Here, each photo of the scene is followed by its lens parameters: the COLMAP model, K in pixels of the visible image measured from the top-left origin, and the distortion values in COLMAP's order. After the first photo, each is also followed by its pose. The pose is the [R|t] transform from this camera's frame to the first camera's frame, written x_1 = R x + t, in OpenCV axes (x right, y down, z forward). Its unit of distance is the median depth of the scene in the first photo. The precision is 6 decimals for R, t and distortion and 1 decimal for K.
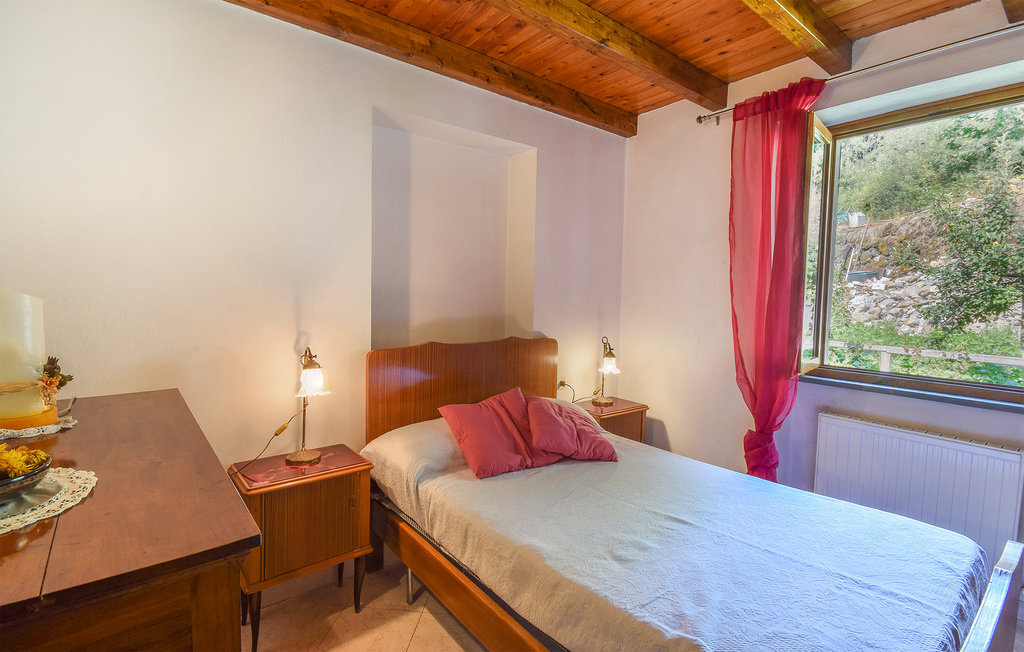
lens RADIAL K [[480.1, 0, 512.0], [0, 480.1, 326.0], [0, 0, 1]] dist [0.003145, 0.000016]
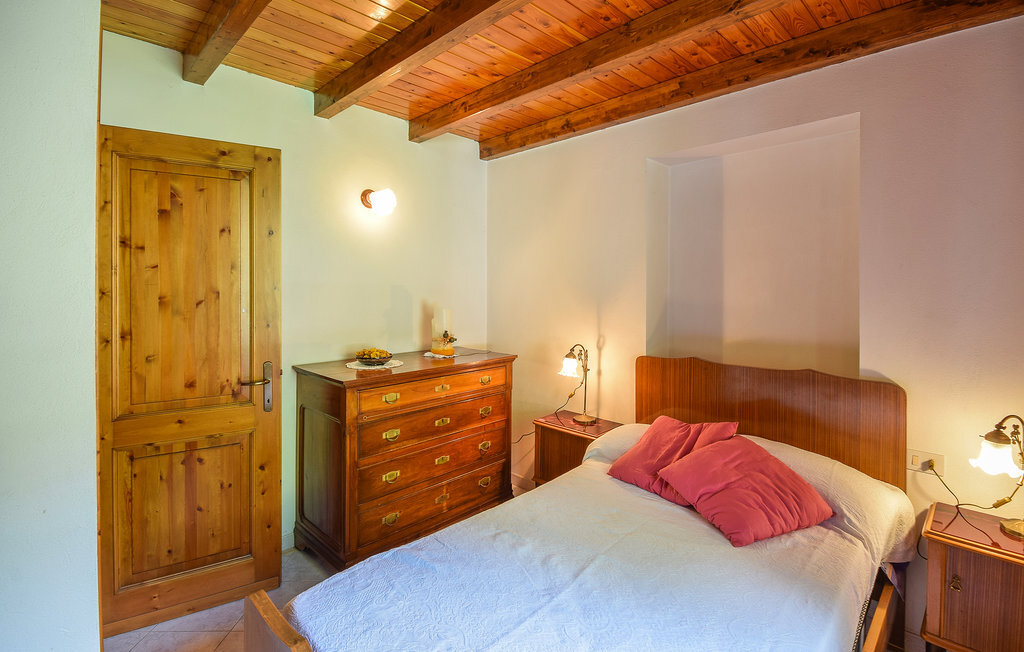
lens RADIAL K [[465.6, 0, 513.3], [0, 465.6, 298.7], [0, 0, 1]] dist [0.021261, -0.000093]
pose [[0.120740, 0.004490, -0.992674, 0.920108], [-0.071116, 0.997459, -0.004138, -0.070866], [0.990134, 0.071094, 0.120752, 0.564367]]
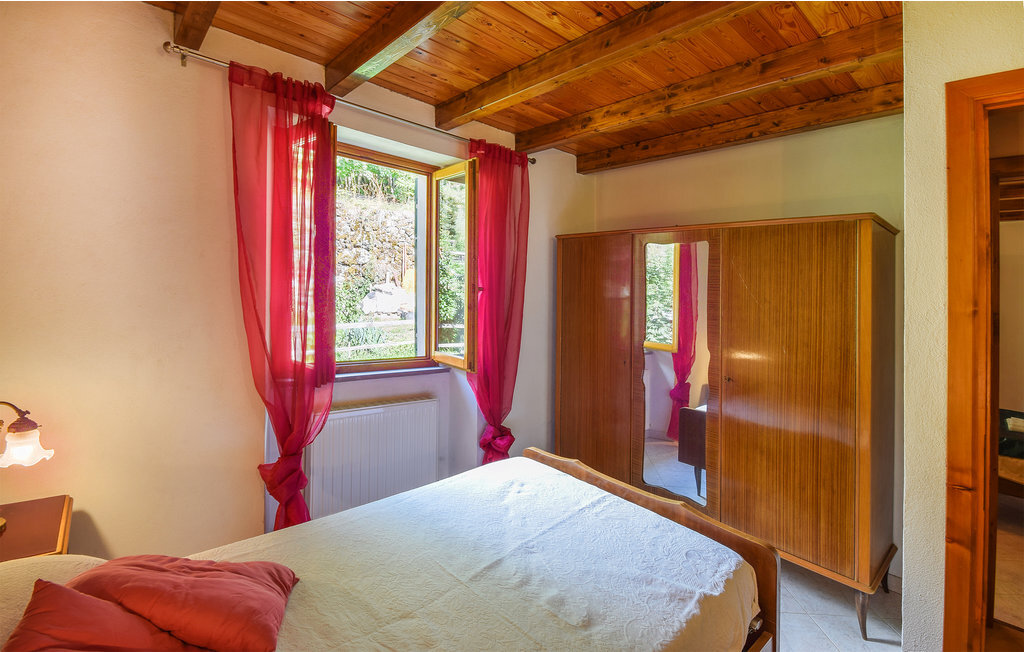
lens RADIAL K [[466.3, 0, 514.0], [0, 466.3, 263.3], [0, 0, 1]] dist [0.000443, 0.000000]
pose [[-0.070013, 0.046301, 0.996471, -0.431837], [0.031729, 0.998520, -0.044166, -0.094805], [-0.997041, 0.028525, -0.071379, 0.775663]]
